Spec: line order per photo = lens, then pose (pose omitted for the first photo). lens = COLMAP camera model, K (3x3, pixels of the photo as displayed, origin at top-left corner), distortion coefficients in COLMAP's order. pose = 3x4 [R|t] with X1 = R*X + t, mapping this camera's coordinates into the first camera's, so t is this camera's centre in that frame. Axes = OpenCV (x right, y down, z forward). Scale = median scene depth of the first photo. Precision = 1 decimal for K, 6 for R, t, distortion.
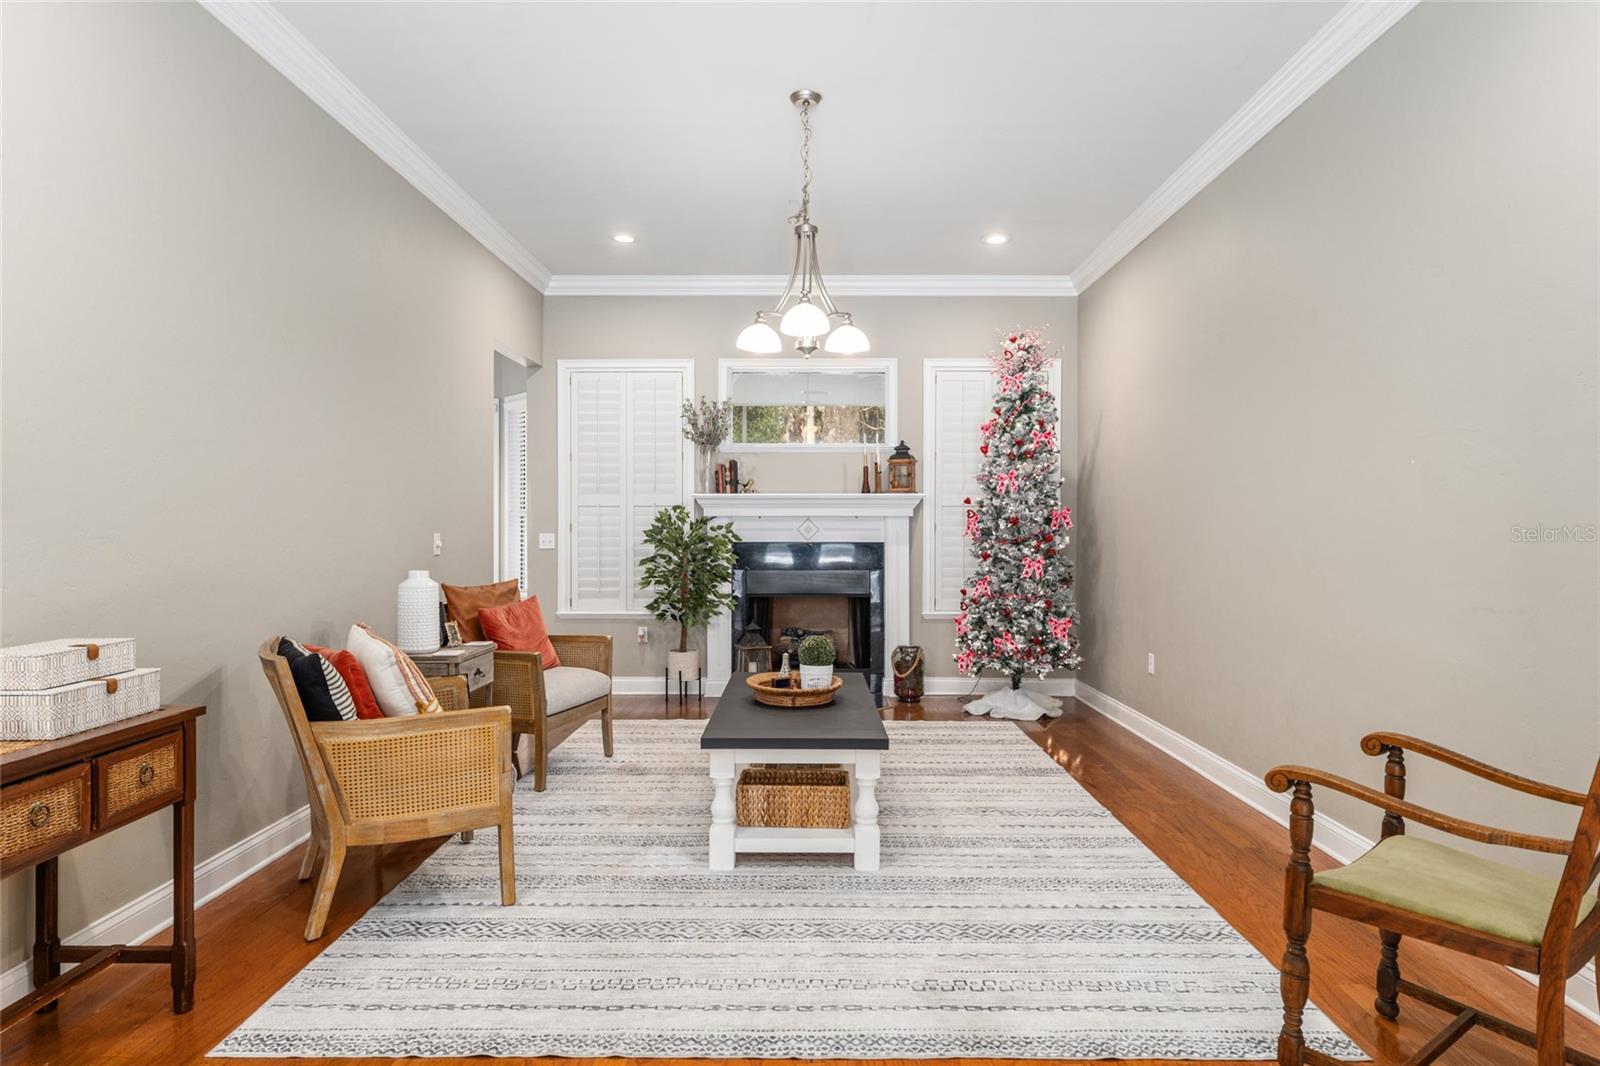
lens RADIAL K [[912.2, 0, 800.0], [0, 912.2, 533.0], [0, 0, 1]] dist [0.000565, -0.000027]
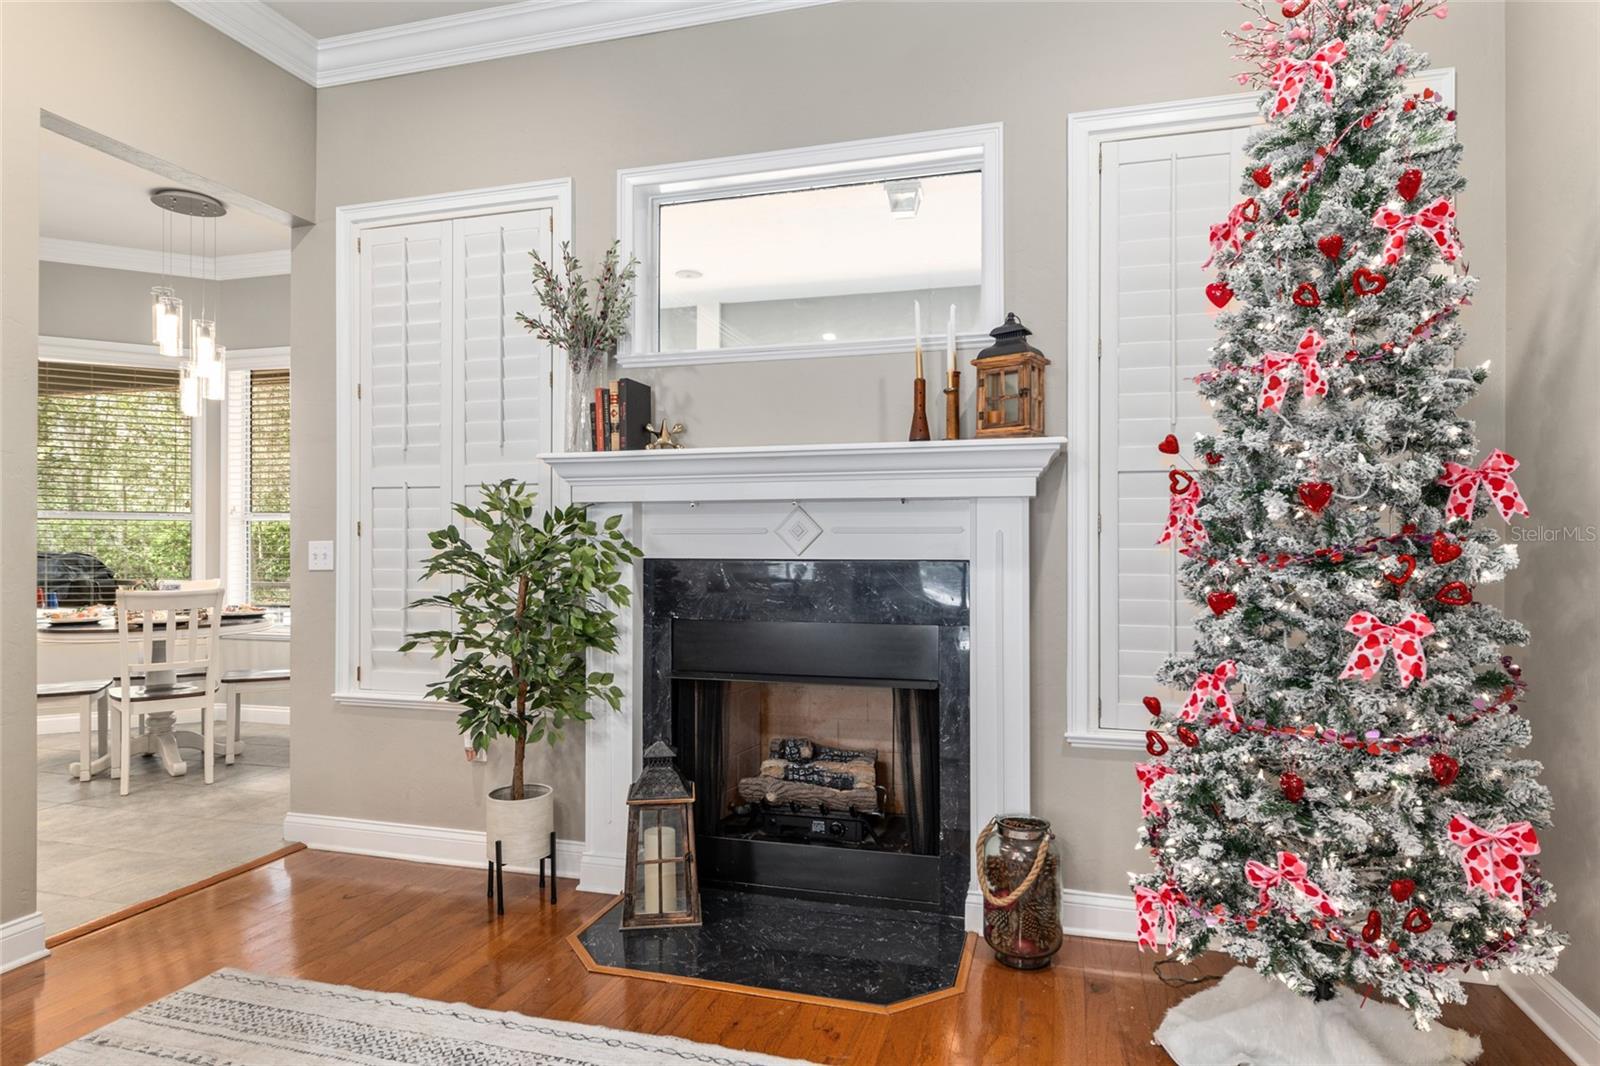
lens RADIAL K [[948.7, 0, 786.3], [0, 948.7, 539.4], [0, 0, 1]] dist [0.001285, 0.001444]
pose [[0.961375, -0.003174, -0.275224, 0.144636], [0.001091, 0.999970, -0.007721, 0.004640], [0.275240, 0.007122, 0.961349, 0.615027]]
